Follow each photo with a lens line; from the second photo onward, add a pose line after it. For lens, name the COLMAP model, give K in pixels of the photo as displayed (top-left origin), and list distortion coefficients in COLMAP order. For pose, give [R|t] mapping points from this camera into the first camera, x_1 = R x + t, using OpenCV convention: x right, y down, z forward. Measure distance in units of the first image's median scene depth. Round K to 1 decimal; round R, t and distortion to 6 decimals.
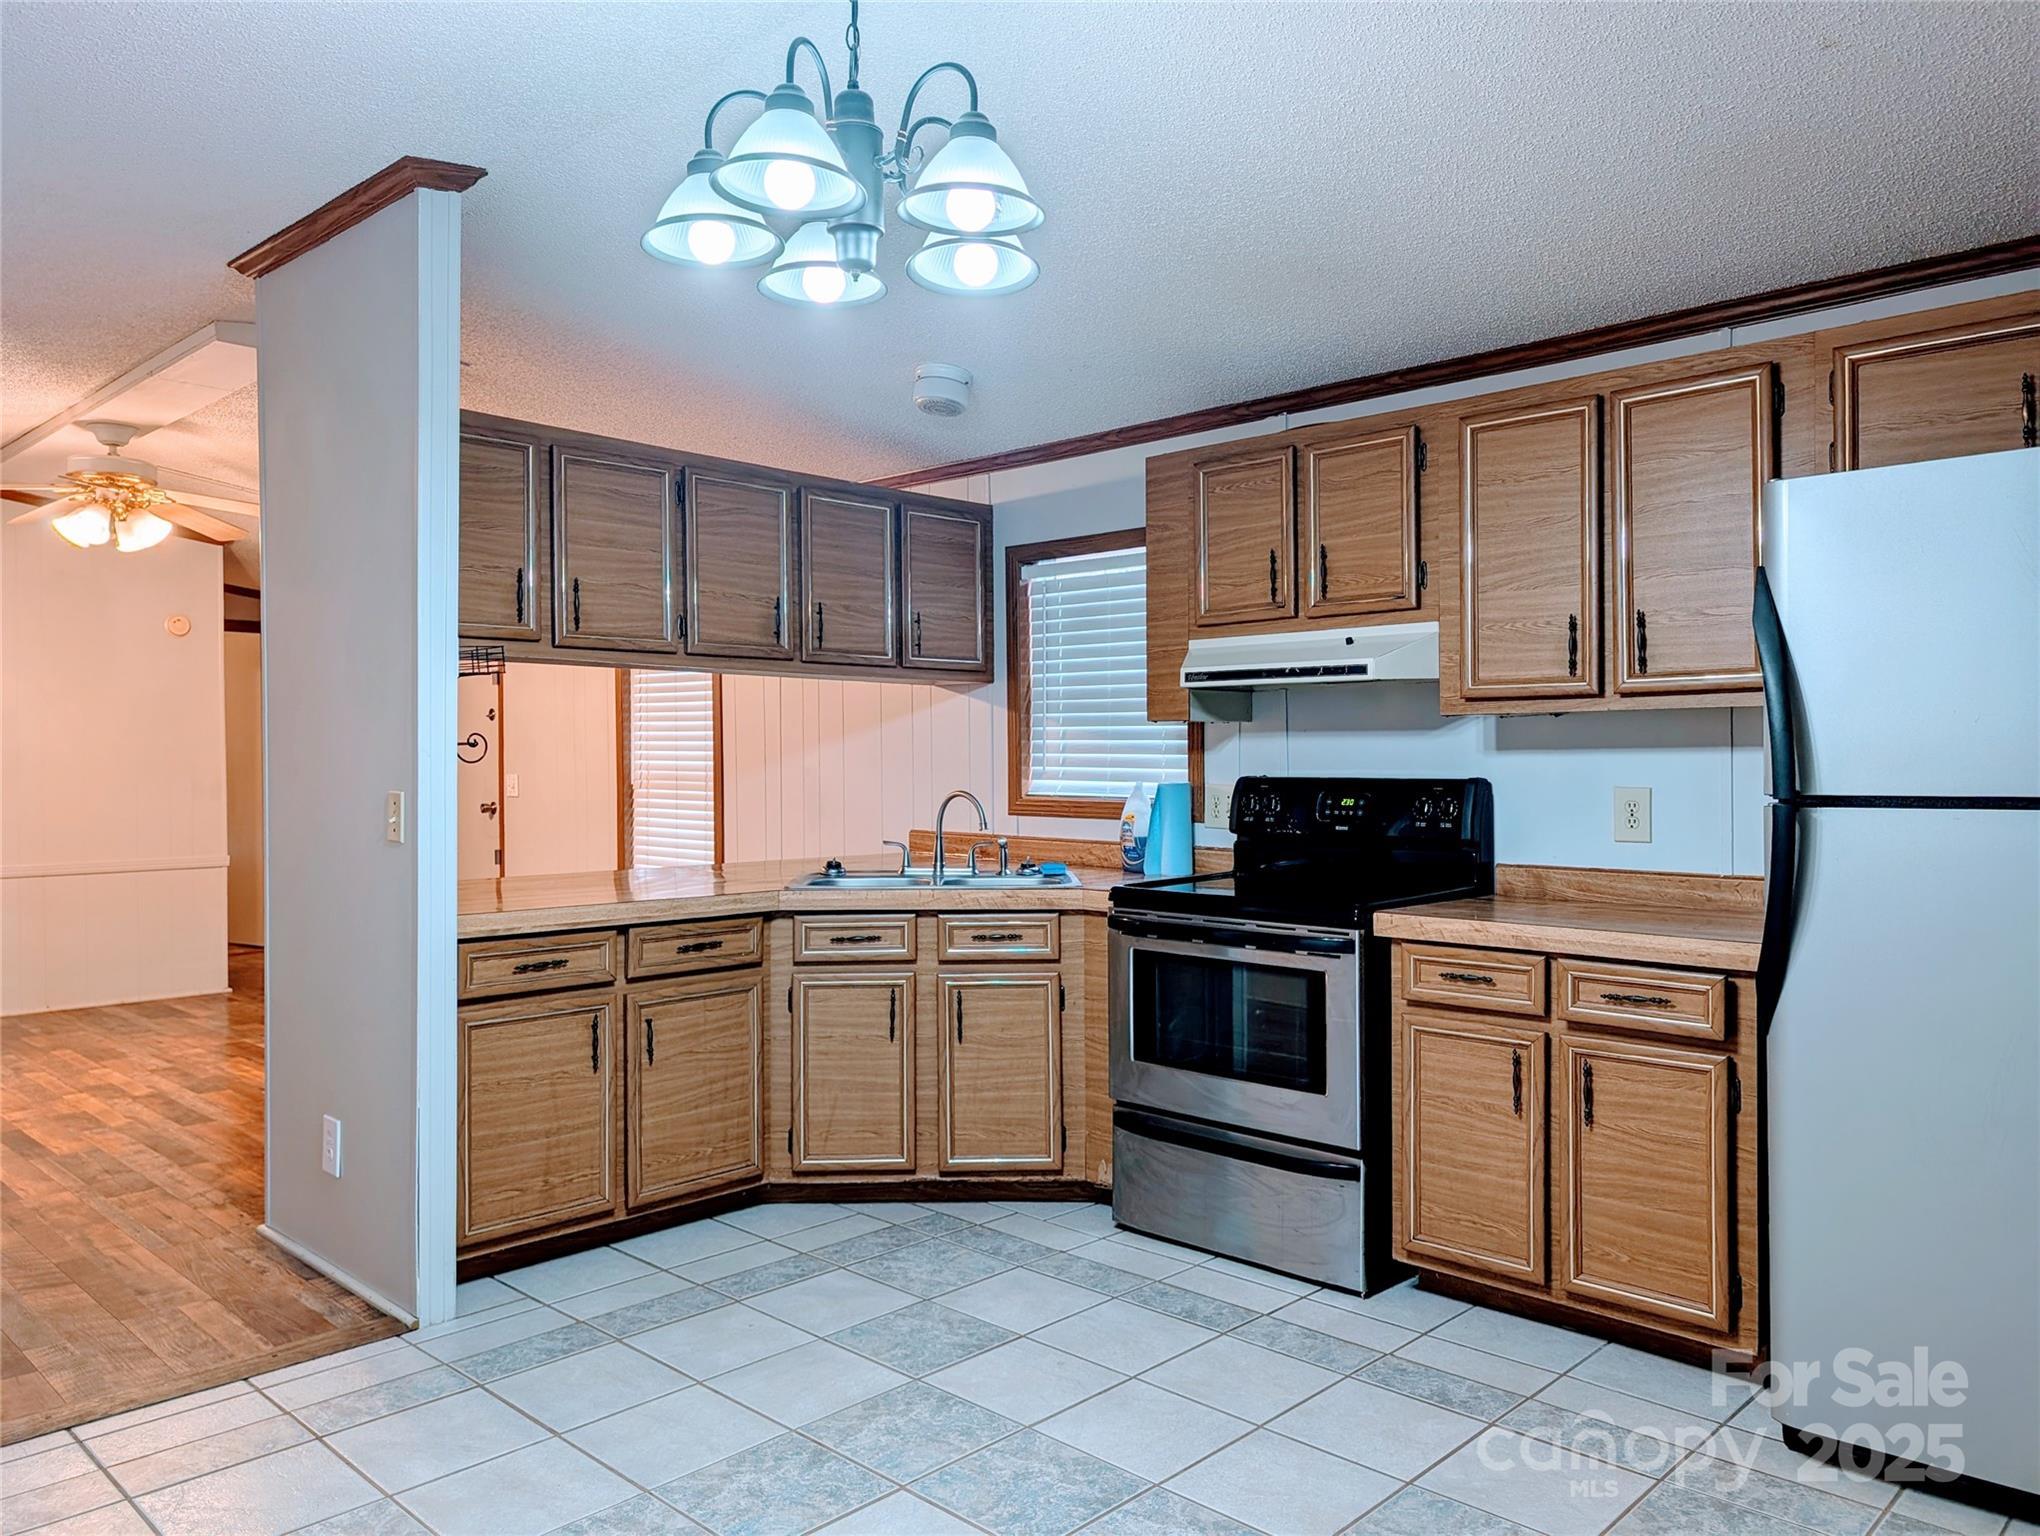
lens RADIAL K [[1449.7, 0, 1026.5], [0, 1449.7, 771.4], [0, 0, 1]] dist [0.021066, -0.027580]
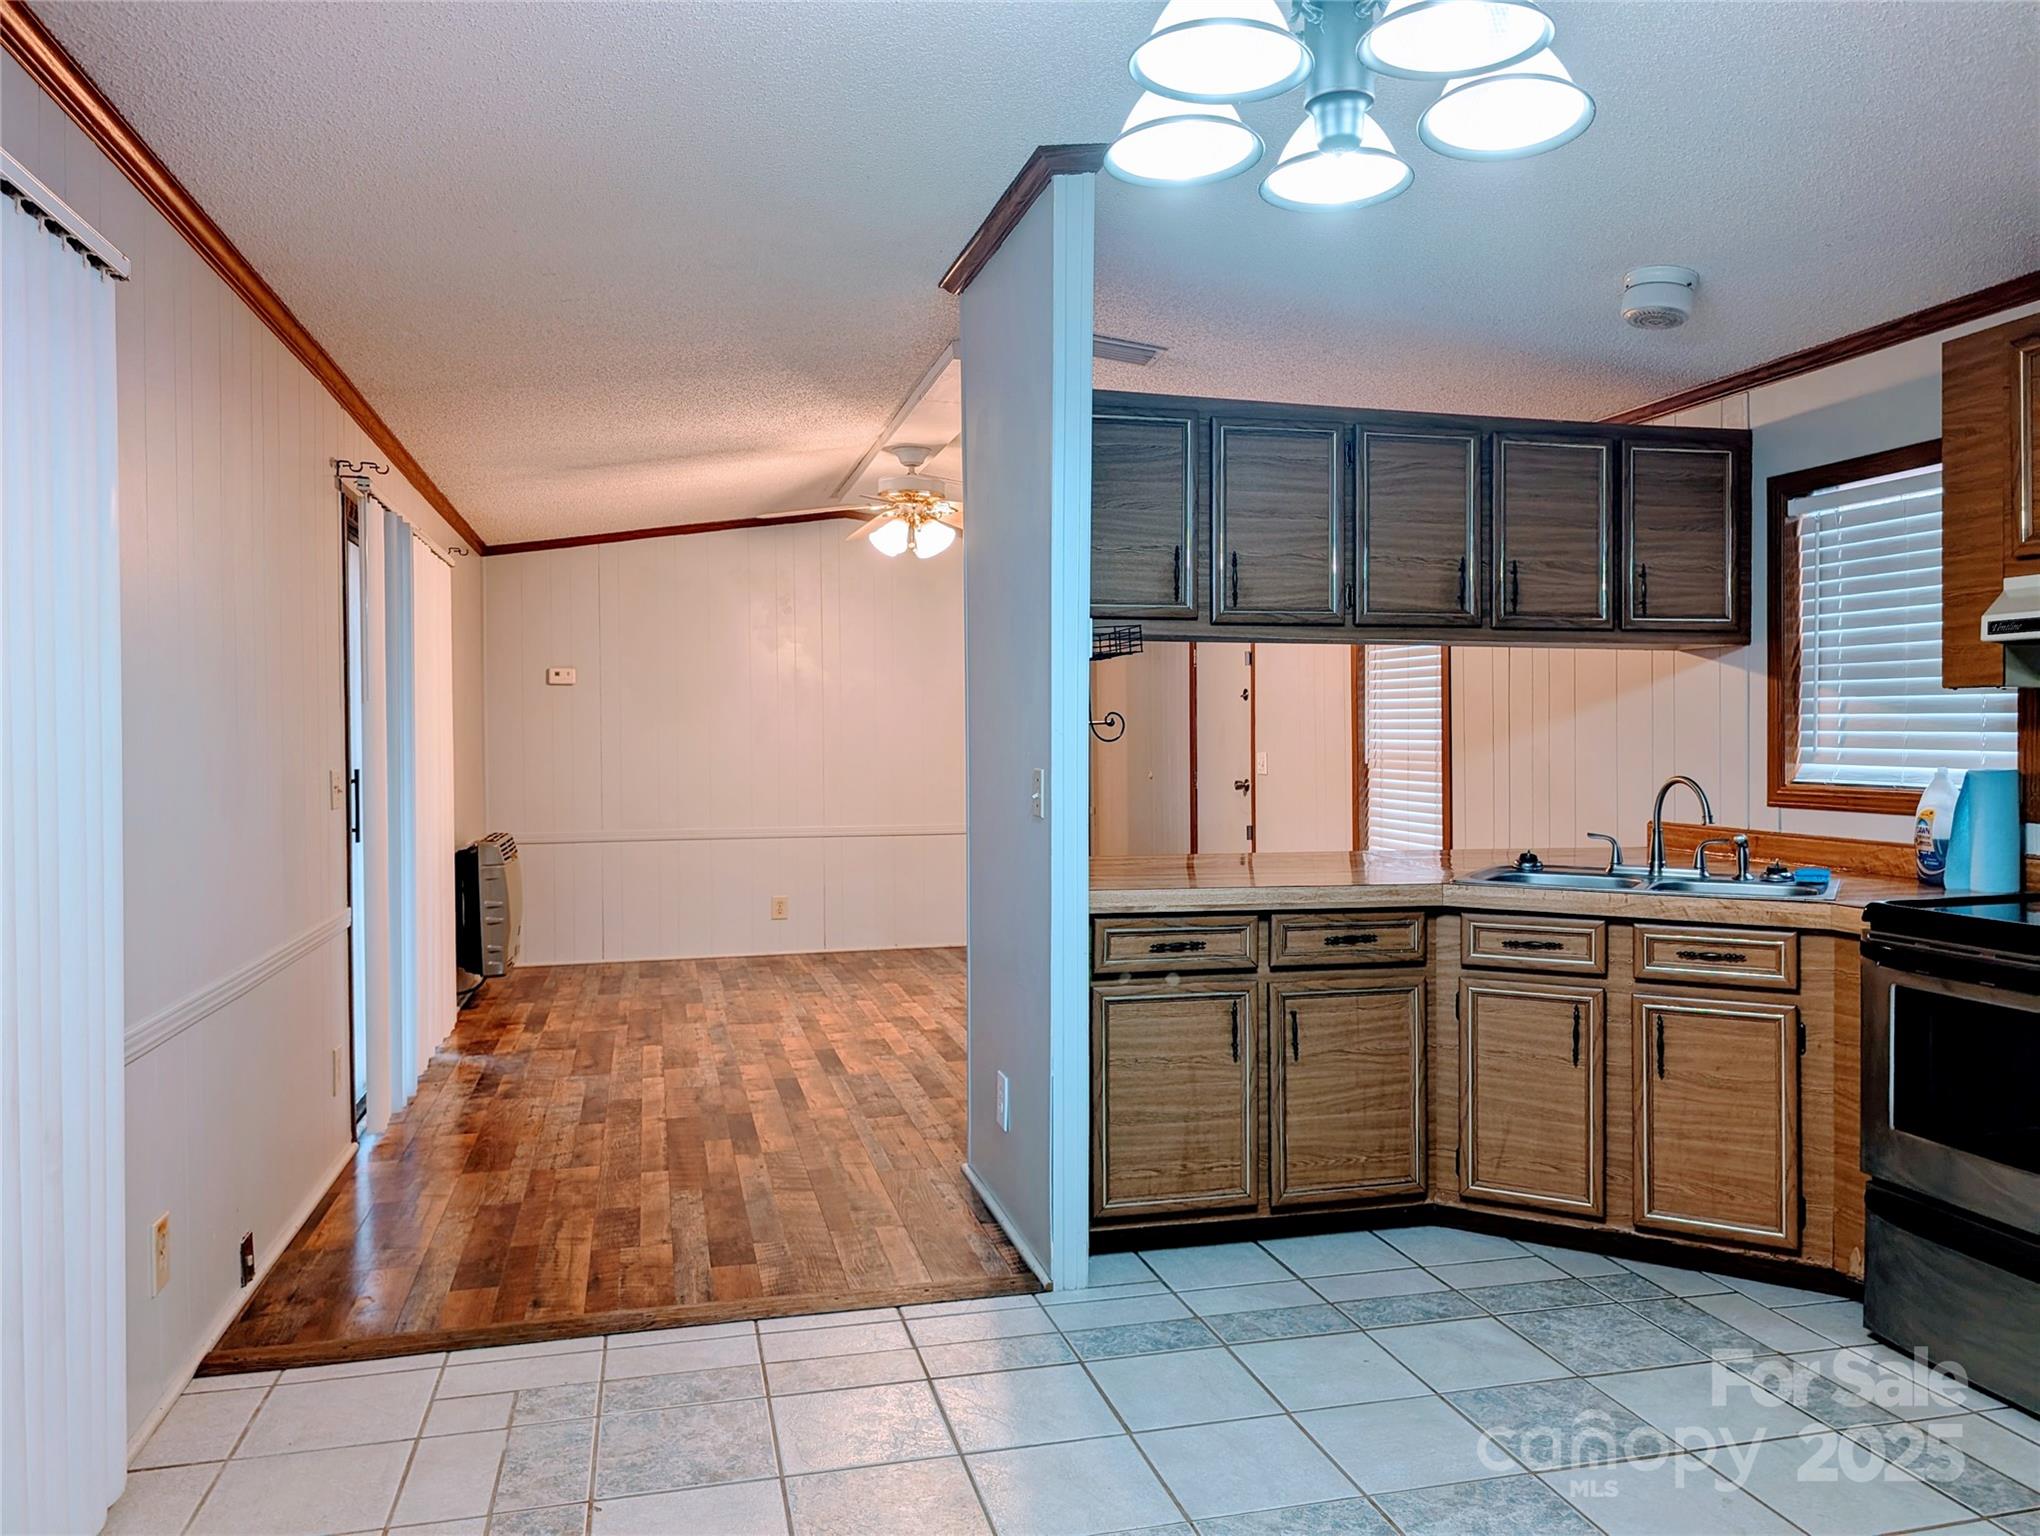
lens RADIAL K [[1449.7, 0, 1026.5], [0, 1449.7, 771.4], [0, 0, 1]] dist [0.021066, -0.027580]
pose [[0.847695, 0.012131, -0.530346, 0.087794], [-0.003911, 0.999854, 0.016619, -0.001646], [0.530470, -0.012014, 0.847618, 0.098829]]
